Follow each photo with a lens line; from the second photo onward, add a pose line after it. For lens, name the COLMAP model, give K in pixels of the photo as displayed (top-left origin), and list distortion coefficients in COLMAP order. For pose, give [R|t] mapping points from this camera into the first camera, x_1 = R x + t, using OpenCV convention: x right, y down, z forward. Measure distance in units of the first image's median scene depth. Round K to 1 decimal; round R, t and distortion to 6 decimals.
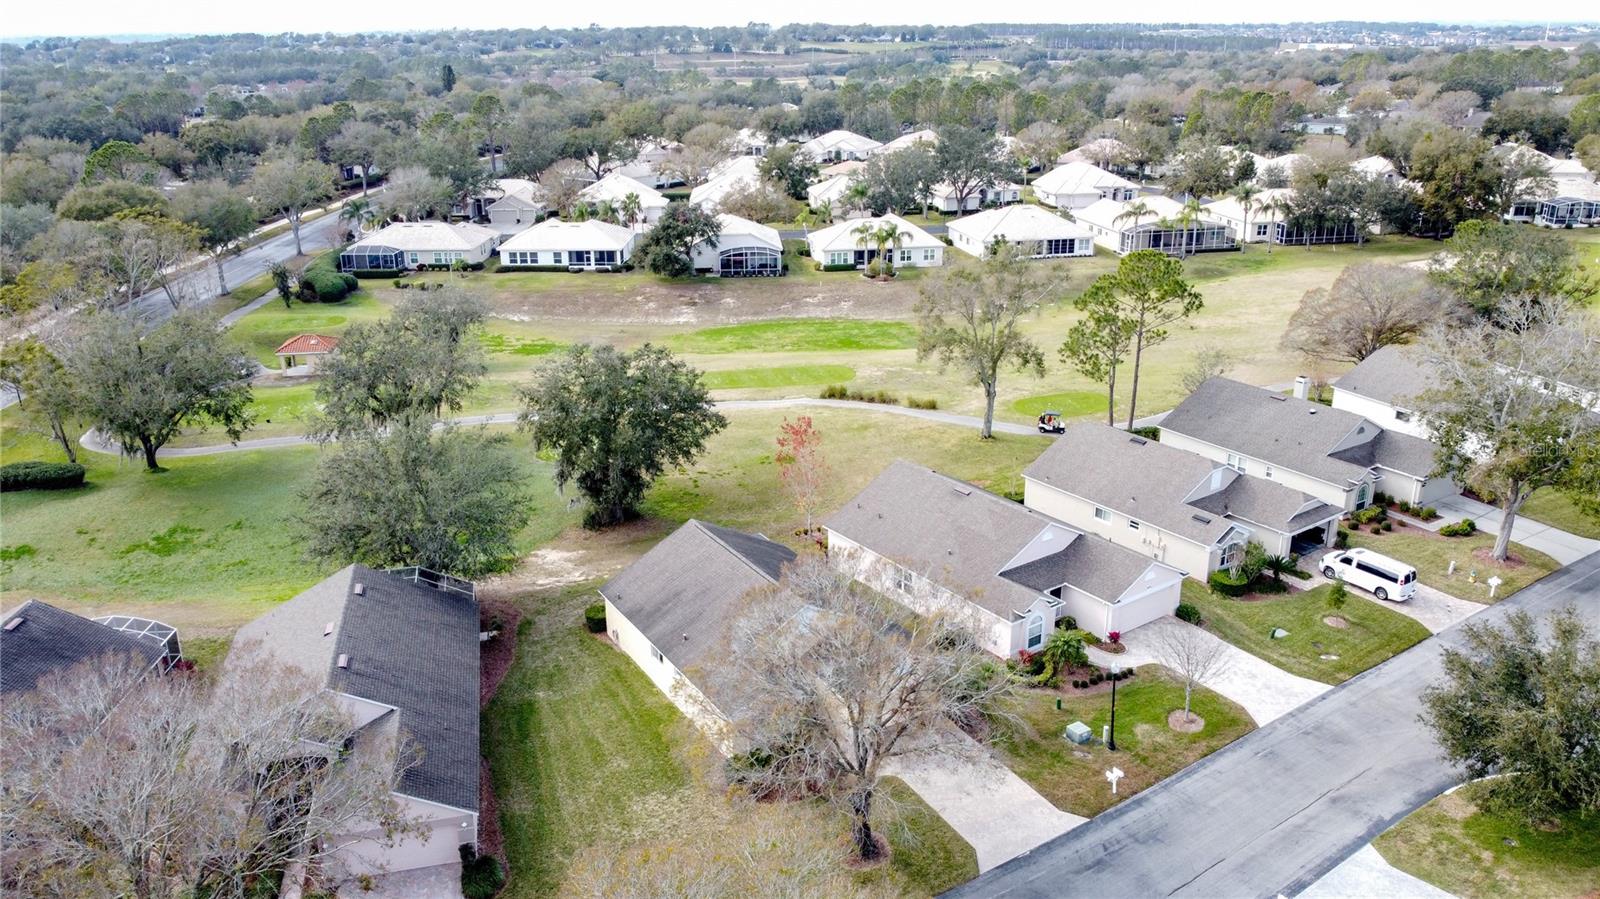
lens RADIAL K [[1204.4, 0, 800.6], [0, 1204.4, 460.8], [0, 0, 1]] dist [0.000484, -0.012601]
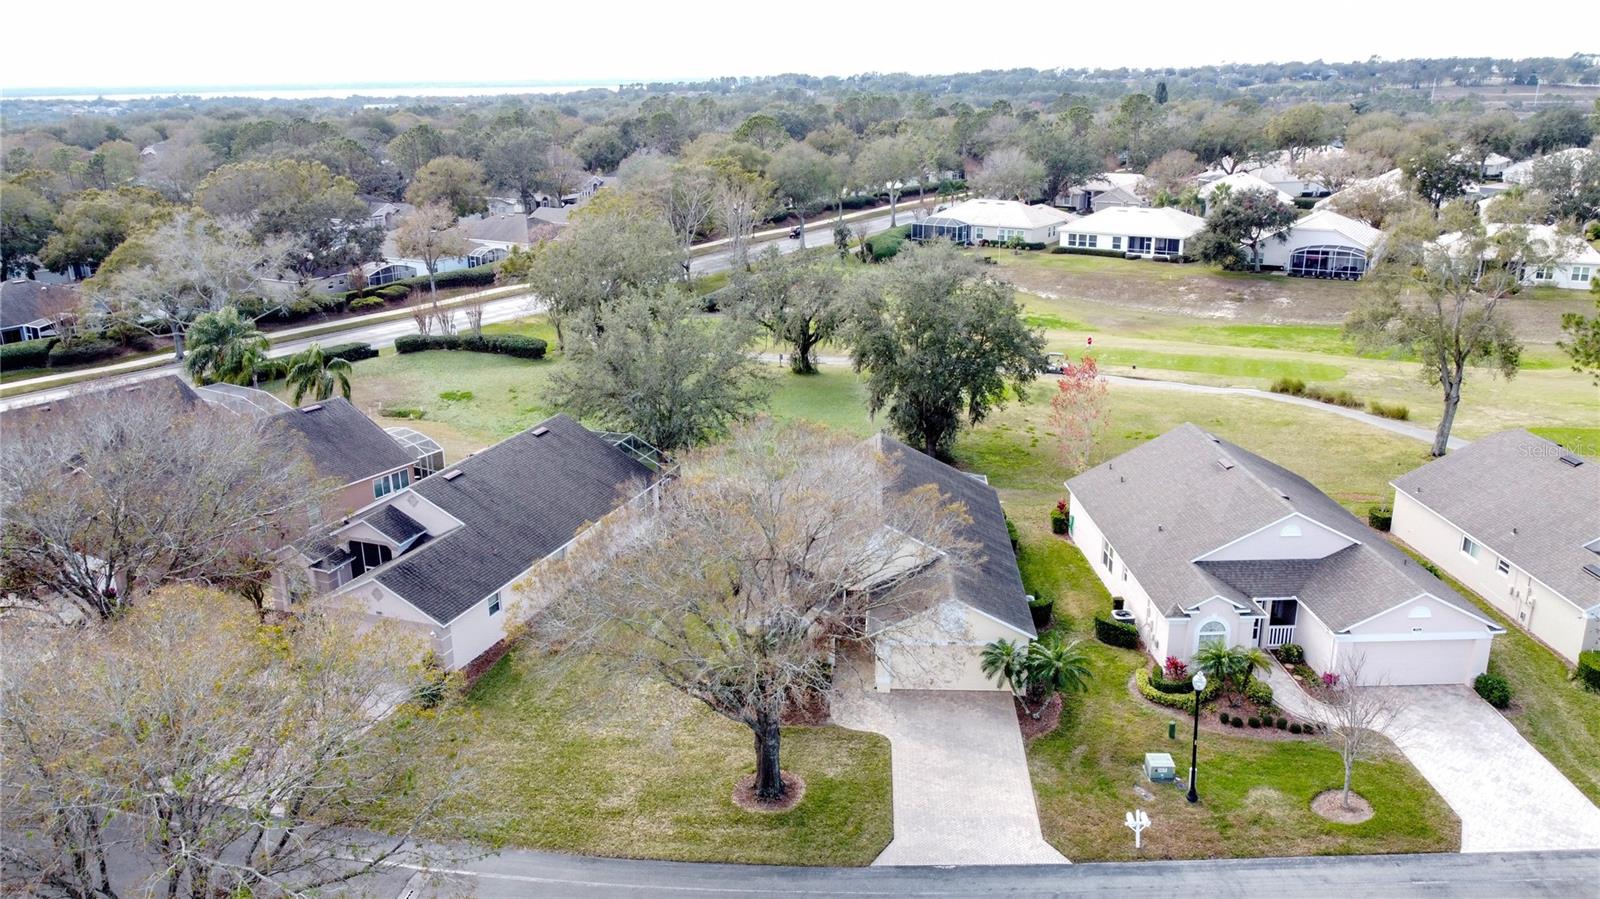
lens RADIAL K [[1204.4, 0, 796.0], [0, 1204.4, 447.6], [0, 0, 1]] dist [0.000484, -0.012601]
pose [[0.822031, 0.163424, -0.545489, 0.145920], [-0.185473, 0.982537, 0.014861, 0.024249], [0.538392, 0.088957, 0.837986, 0.093844]]
